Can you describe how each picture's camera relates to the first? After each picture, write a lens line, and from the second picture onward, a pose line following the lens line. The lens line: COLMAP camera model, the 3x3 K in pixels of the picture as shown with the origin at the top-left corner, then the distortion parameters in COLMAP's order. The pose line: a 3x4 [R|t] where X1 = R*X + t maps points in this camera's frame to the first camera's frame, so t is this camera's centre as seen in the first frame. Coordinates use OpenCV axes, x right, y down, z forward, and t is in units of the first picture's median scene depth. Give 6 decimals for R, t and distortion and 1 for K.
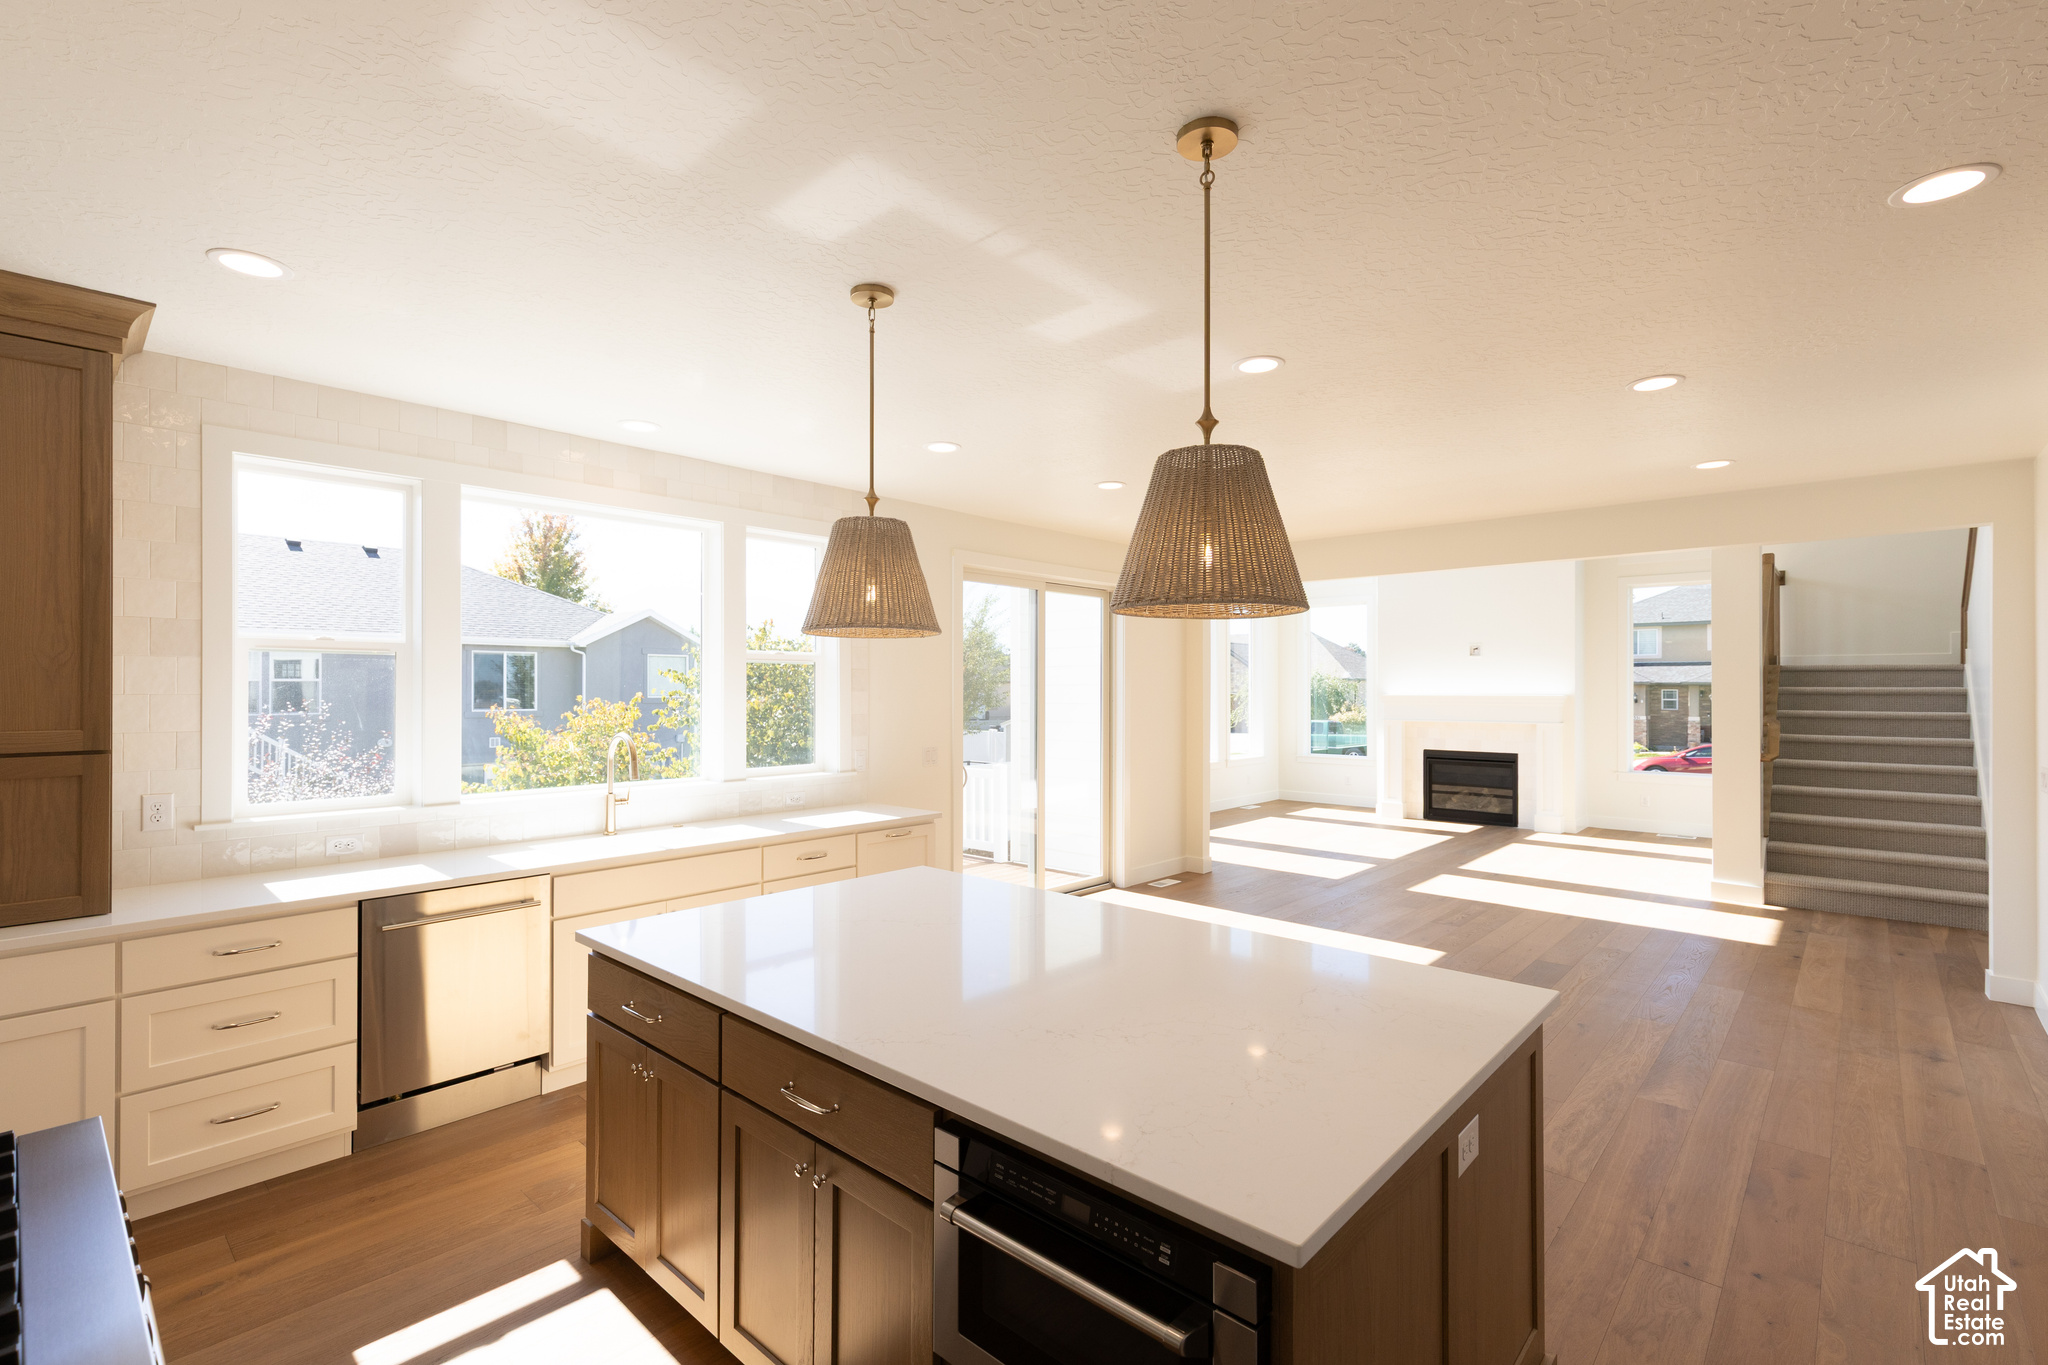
lens RADIAL K [[929.8, 0, 1022.0], [0, 929.8, 687.4], [0, 0, 1]] dist [0.001790, 0.000299]
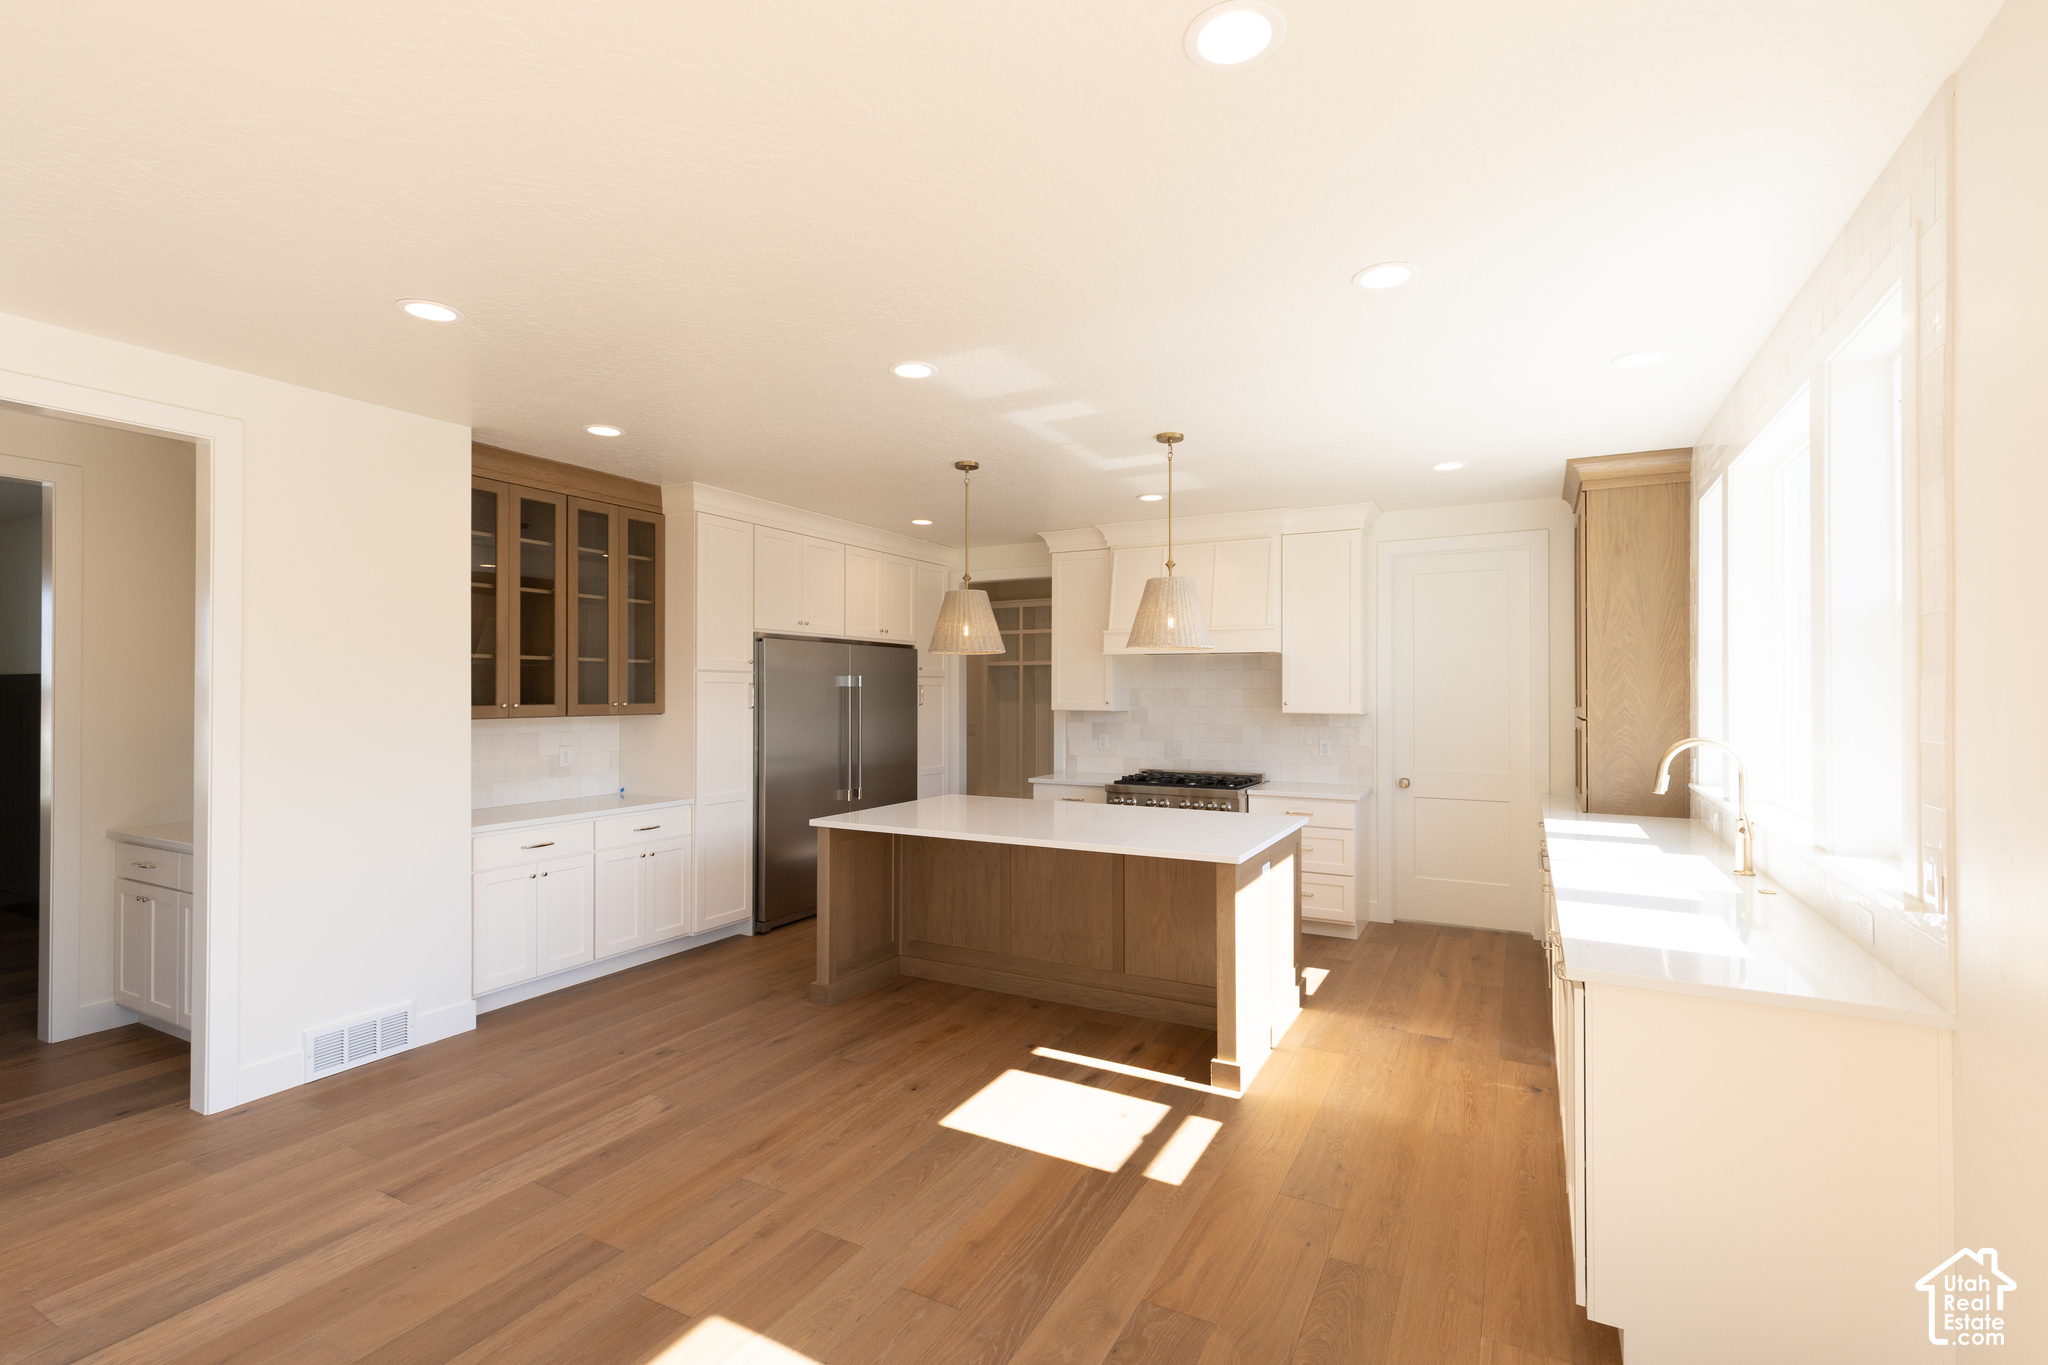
lens RADIAL K [[929.8, 0, 1025.5], [0, 929.8, 683.6], [0, 0, 1]] dist [0.001790, 0.000299]
pose [[-0.970979, -0.004652, -0.239119, 0.465262], [-0.002837, 0.999965, -0.007932, 0.008147], [0.239148, -0.007023, -0.970958, 2.521186]]
